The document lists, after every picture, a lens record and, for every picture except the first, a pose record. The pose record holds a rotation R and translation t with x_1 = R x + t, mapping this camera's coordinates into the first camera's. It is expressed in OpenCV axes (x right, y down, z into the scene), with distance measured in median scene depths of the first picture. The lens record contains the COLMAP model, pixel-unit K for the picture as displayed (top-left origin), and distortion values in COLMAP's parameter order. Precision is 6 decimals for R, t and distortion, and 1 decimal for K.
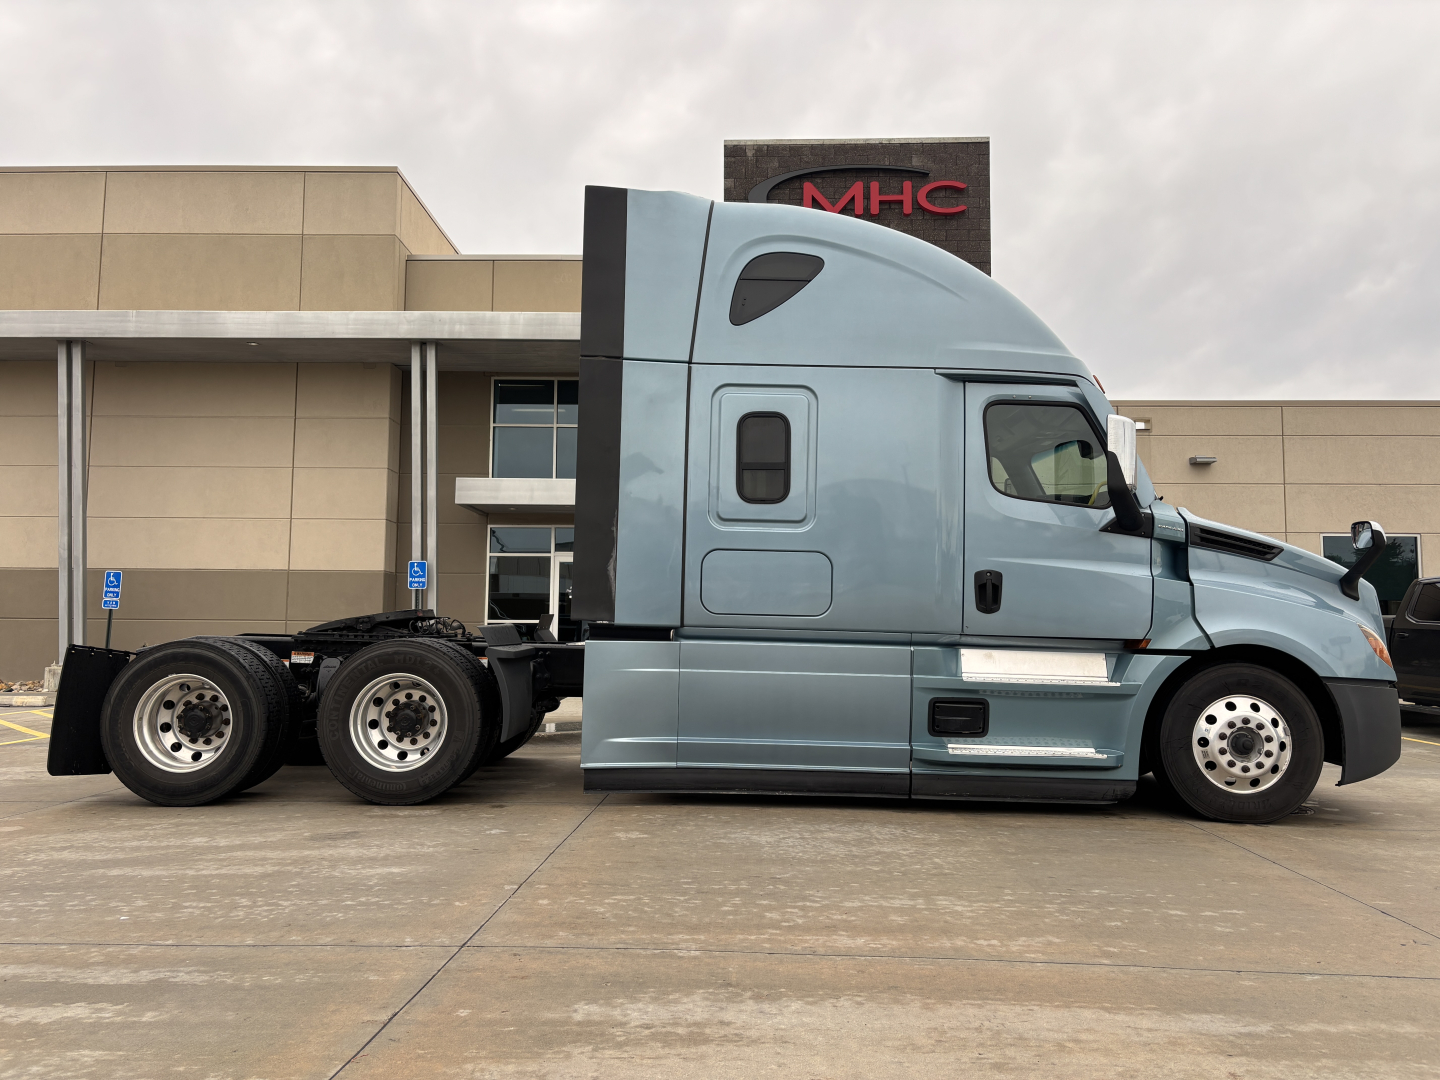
lens RADIAL K [[1082.0, 0, 717.9], [0, 1082.0, 557.4], [0, 0, 1]] dist [0.025933, -0.050419]
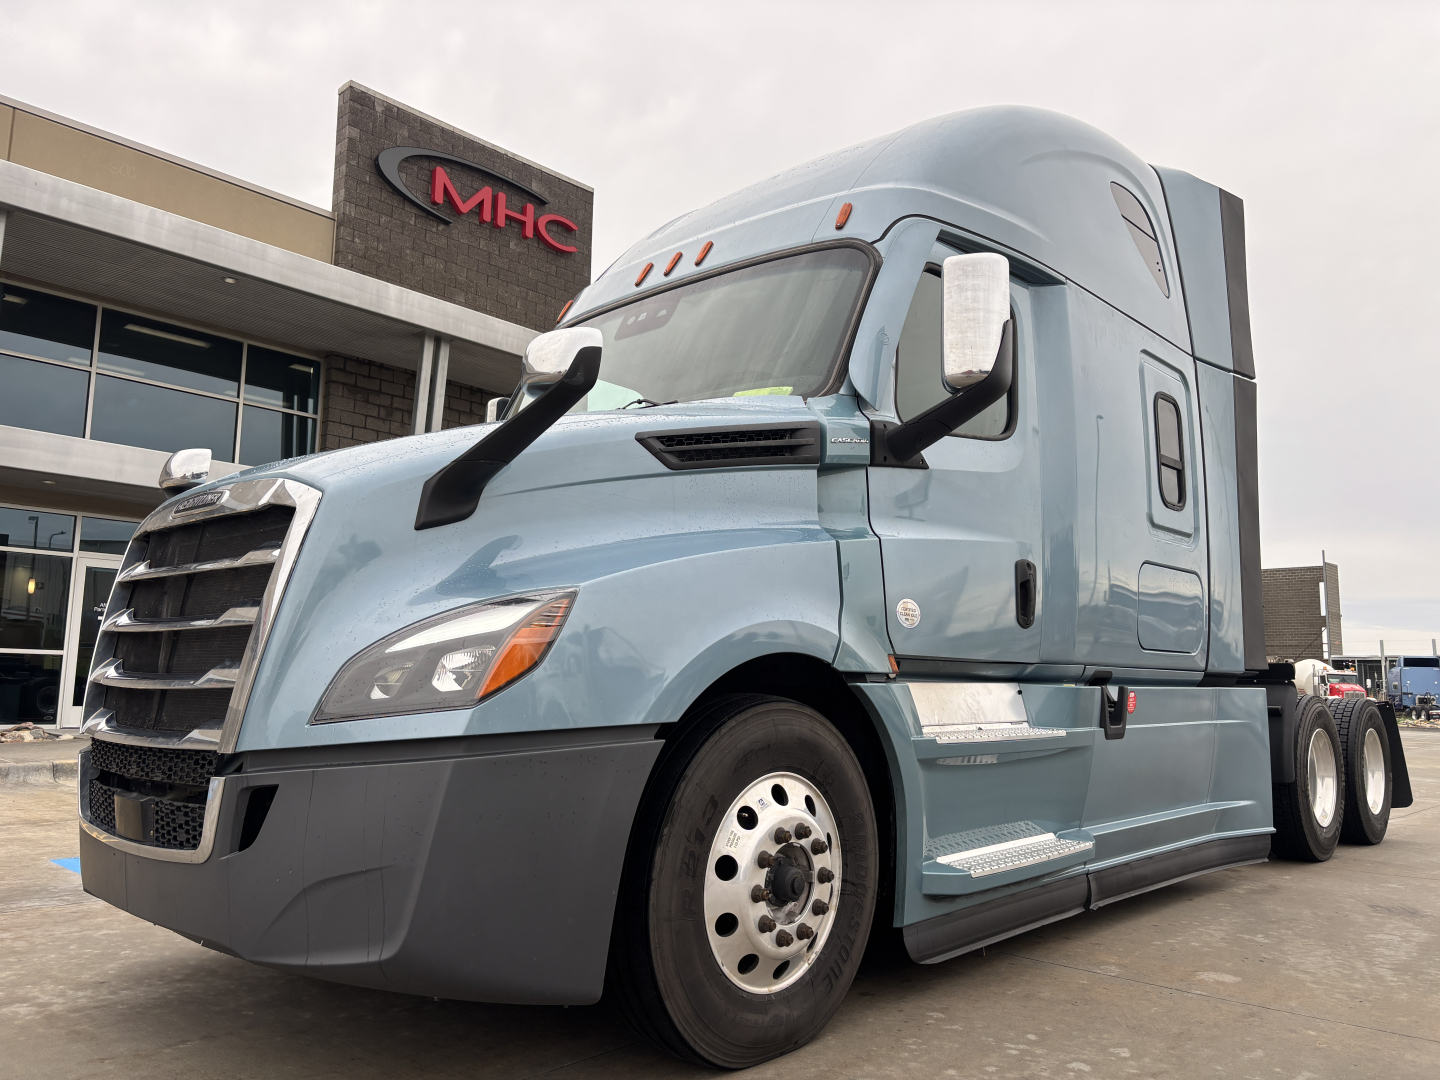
lens RADIAL K [[1097.0, 0, 720.0], [0, 1097.0, 540.0], [0, 0, 1]] dist [0.038074, -0.033398]
pose [[0.657866, 0.106372, 0.745585, -0.410988], [-0.069318, 0.994325, -0.080697, 0.016379], [-0.749938, 0.001405, 0.661507, 0.228982]]
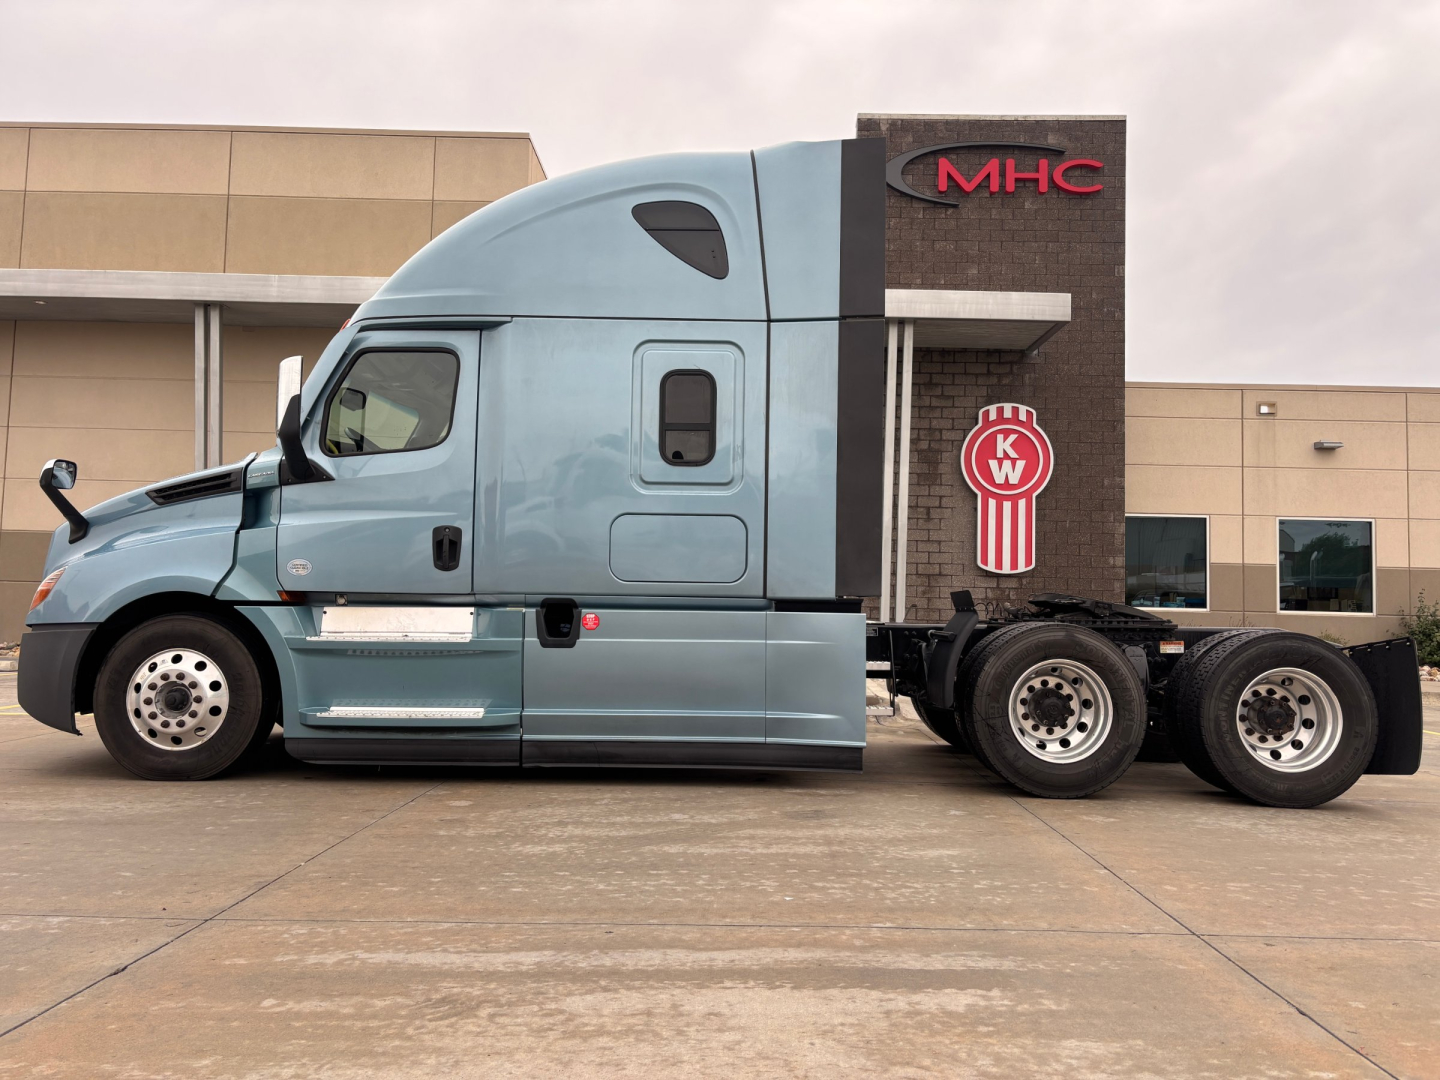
lens RADIAL K [[1082.9, 0, 718.0], [0, 1082.9, 547.9], [0, 0, 1]] dist [0.009201, 0.001061]
pose [[0.999792, 0.016474, 0.012049, -0.129671], [-0.016661, 0.999740, 0.015582, -0.001195], [-0.011789, -0.015779, 0.999806, 0.004371]]
